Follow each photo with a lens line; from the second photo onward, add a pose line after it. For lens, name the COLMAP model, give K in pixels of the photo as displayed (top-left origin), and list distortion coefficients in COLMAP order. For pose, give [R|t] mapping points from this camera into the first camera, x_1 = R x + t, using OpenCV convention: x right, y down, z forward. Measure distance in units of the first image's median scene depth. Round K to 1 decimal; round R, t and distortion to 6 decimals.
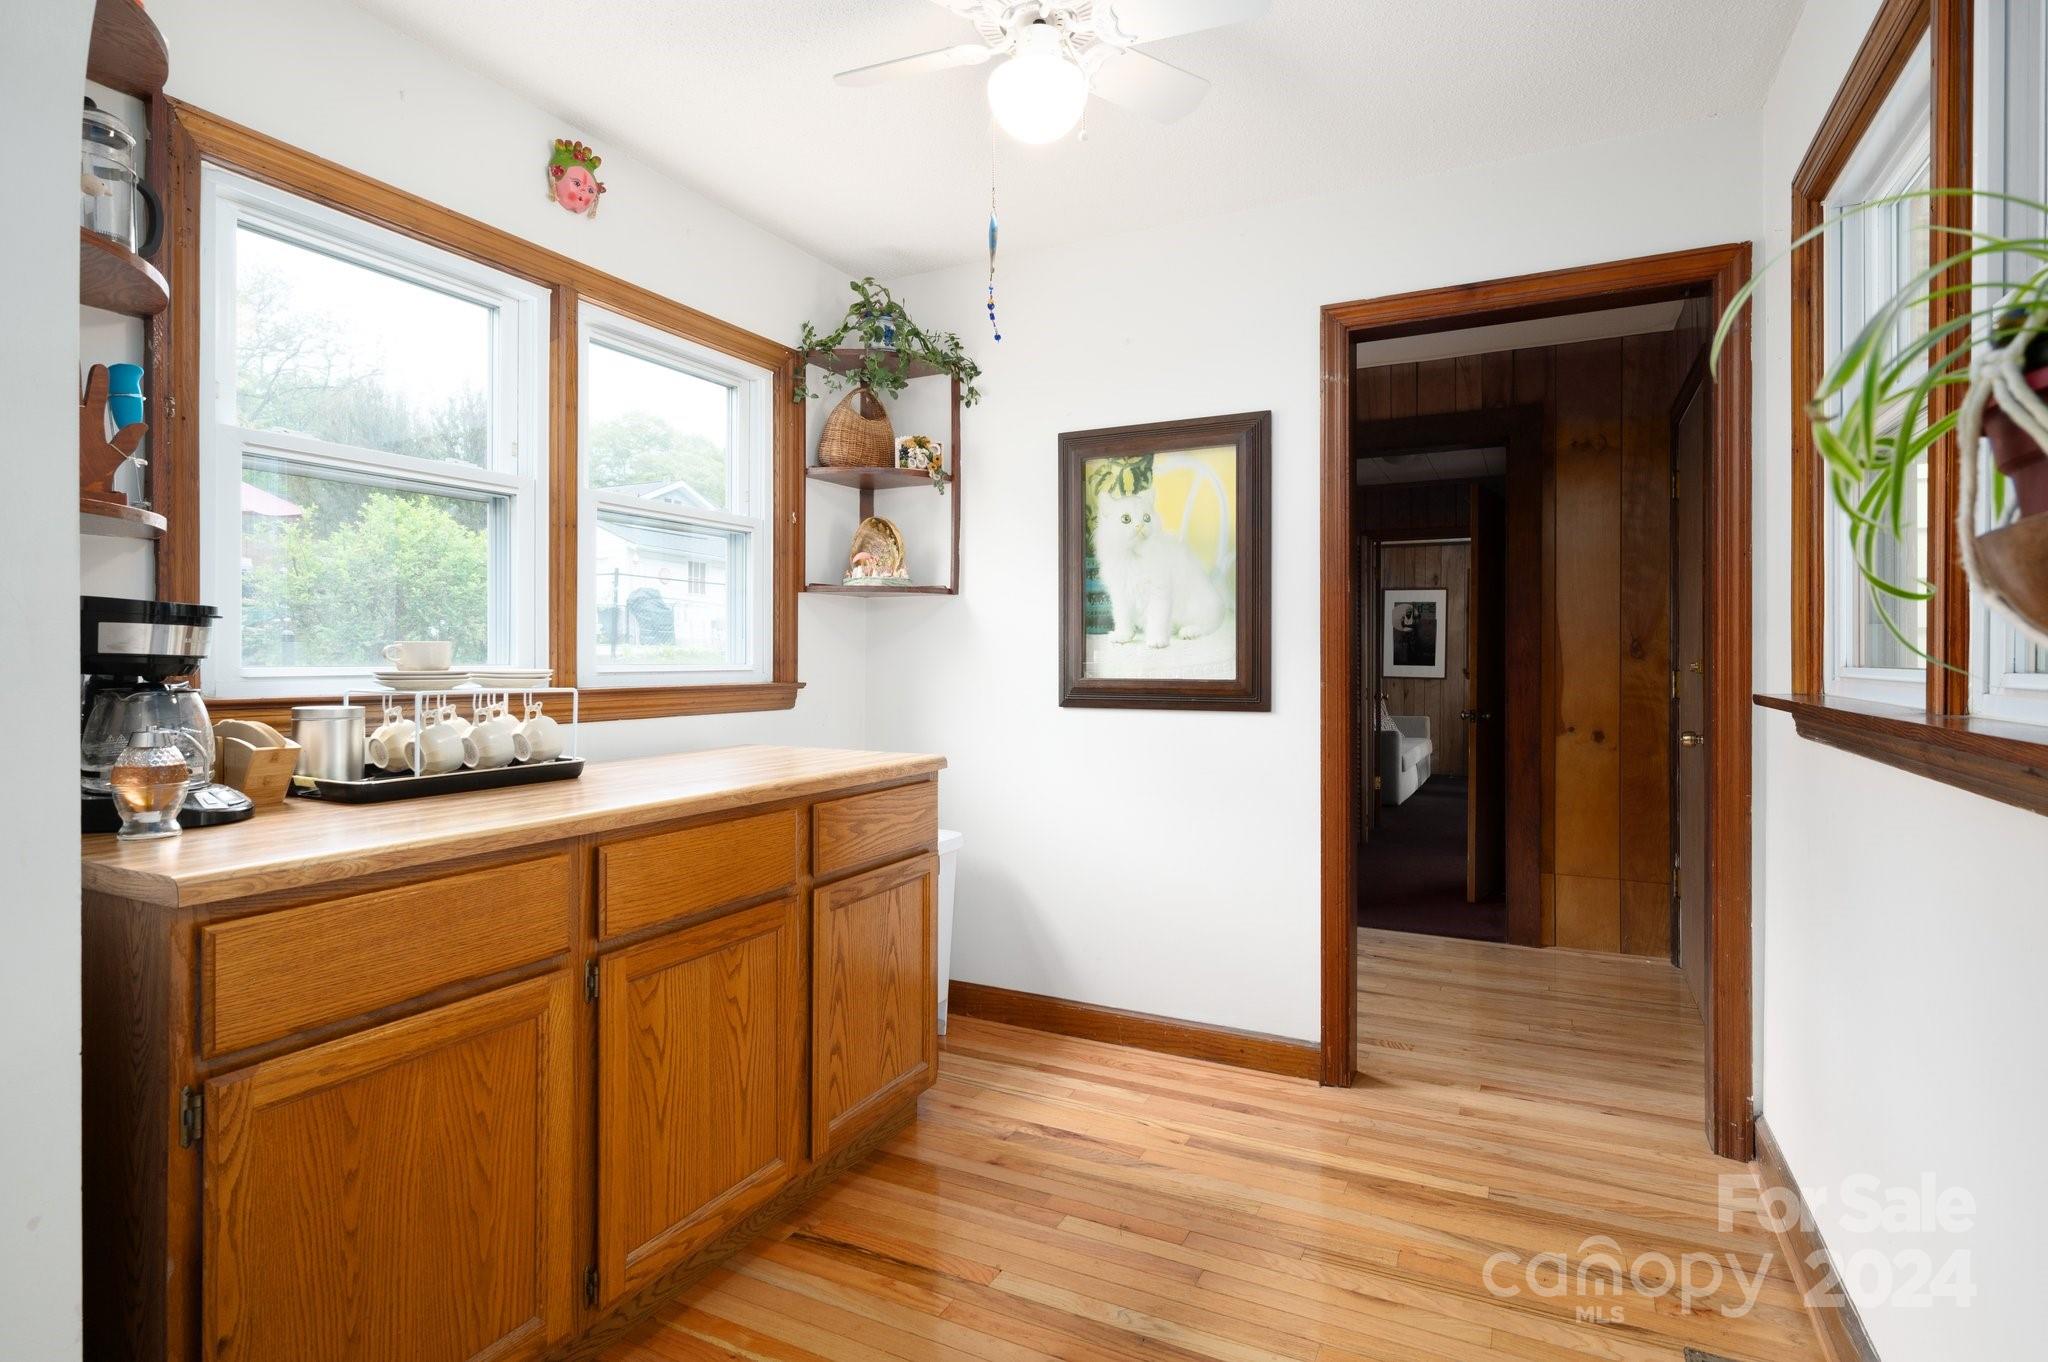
lens RADIAL K [[1031.1, 0, 1023.8], [0, 1031.1, 654.9], [0, 0, 1]] dist [-0.006645, 0.000011]
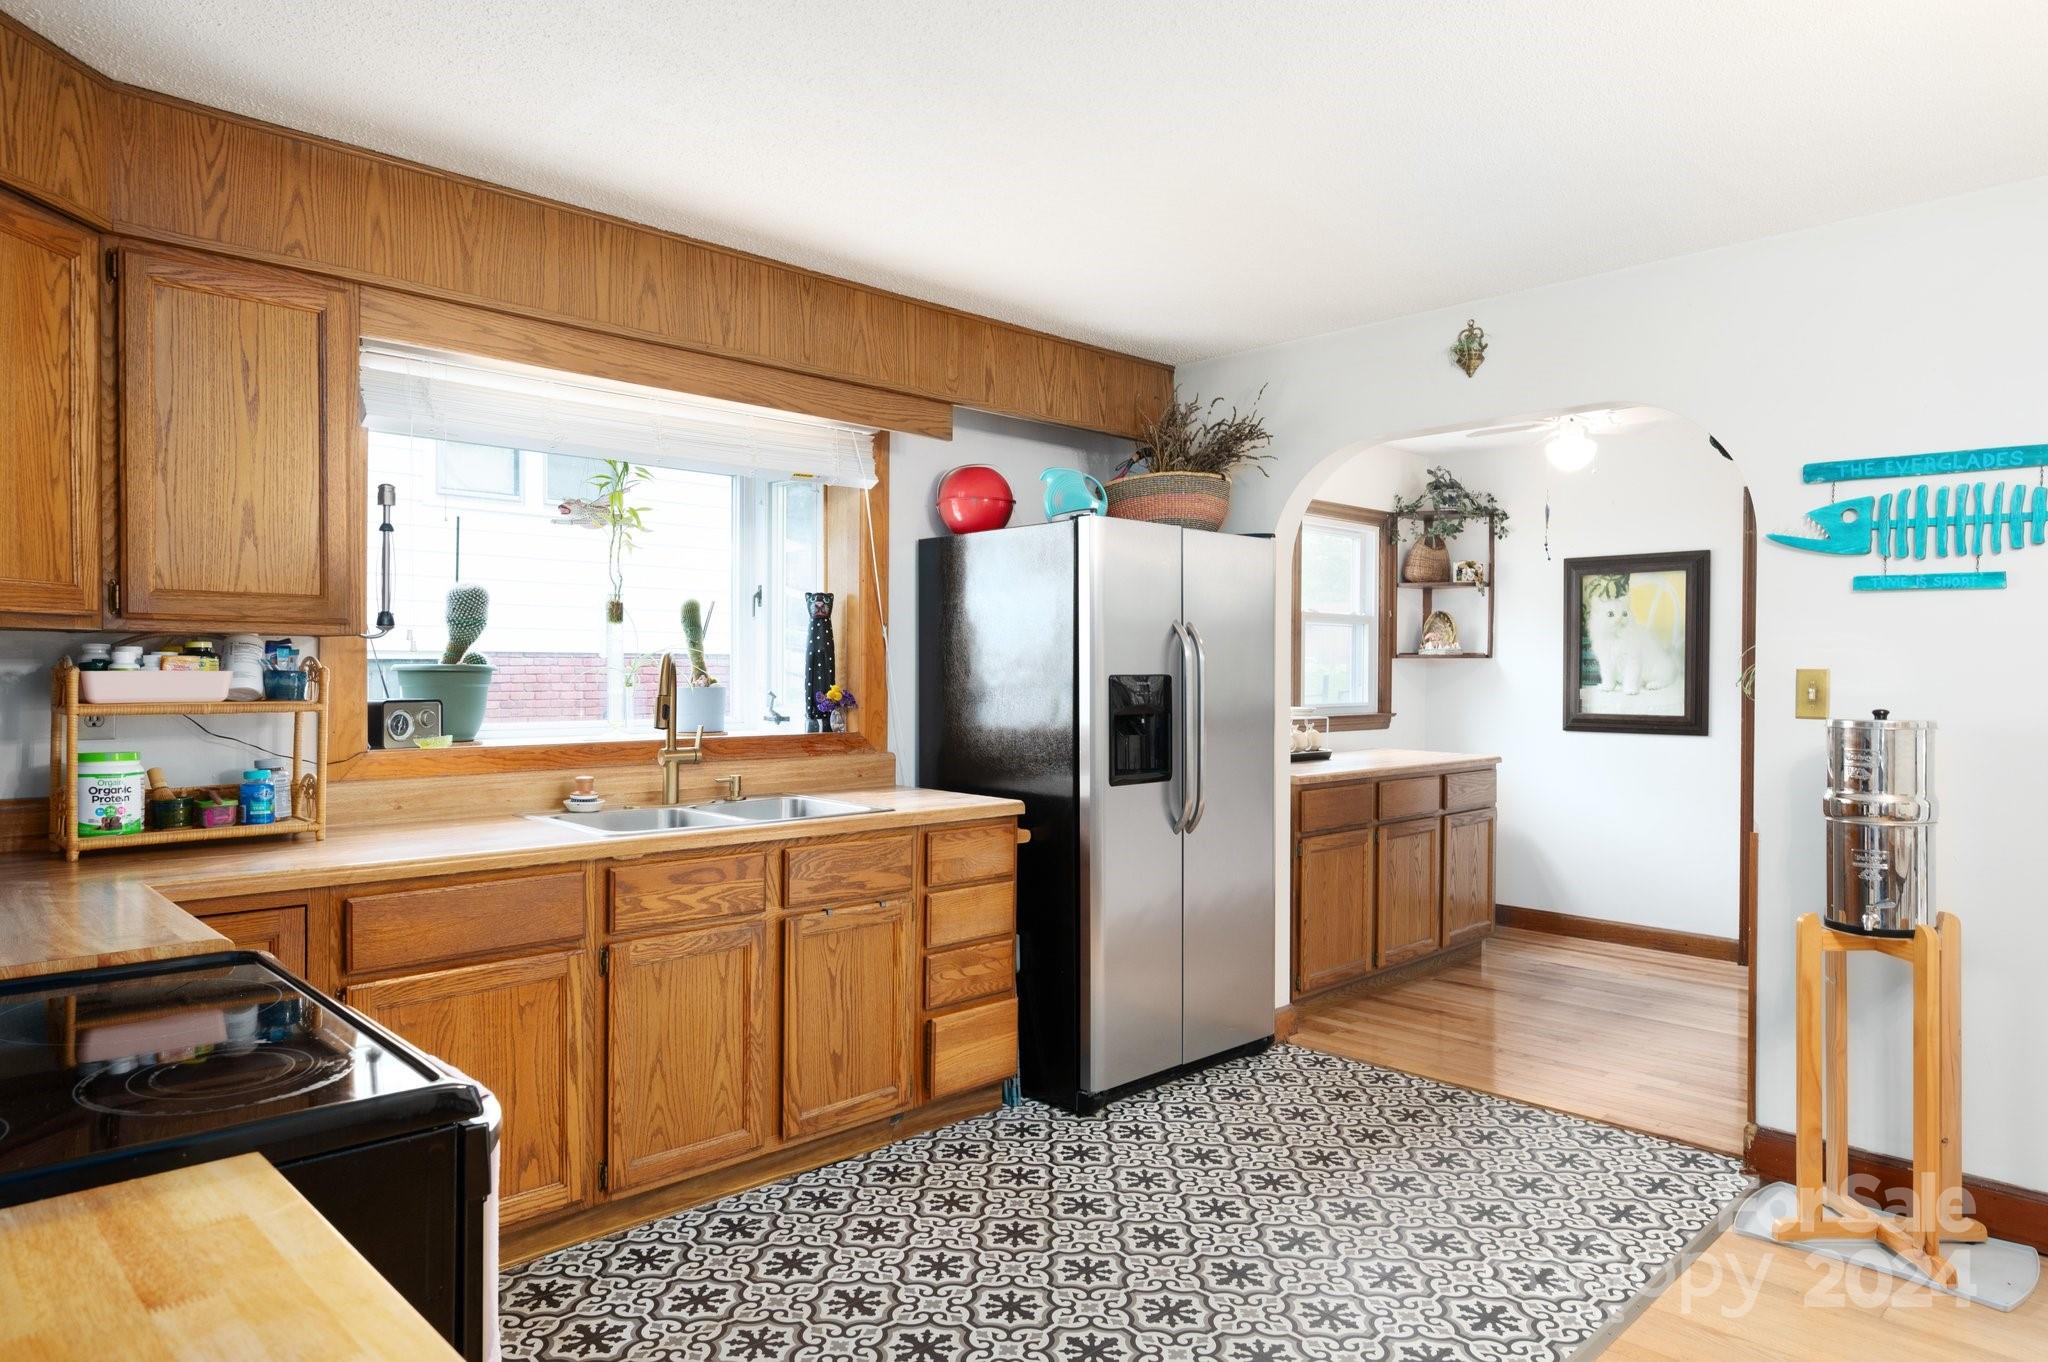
lens RADIAL K [[1278.3, 0, 998.8], [0, 1278.3, 683.1], [0, 0, 1]] dist [-0.007809, 0.007220]
pose [[0.943263, 0.006986, -0.331974, -0.140165], [-0.002161, 0.999887, 0.014901, -0.052838], [0.332040, -0.013338, 0.943171, -1.204674]]
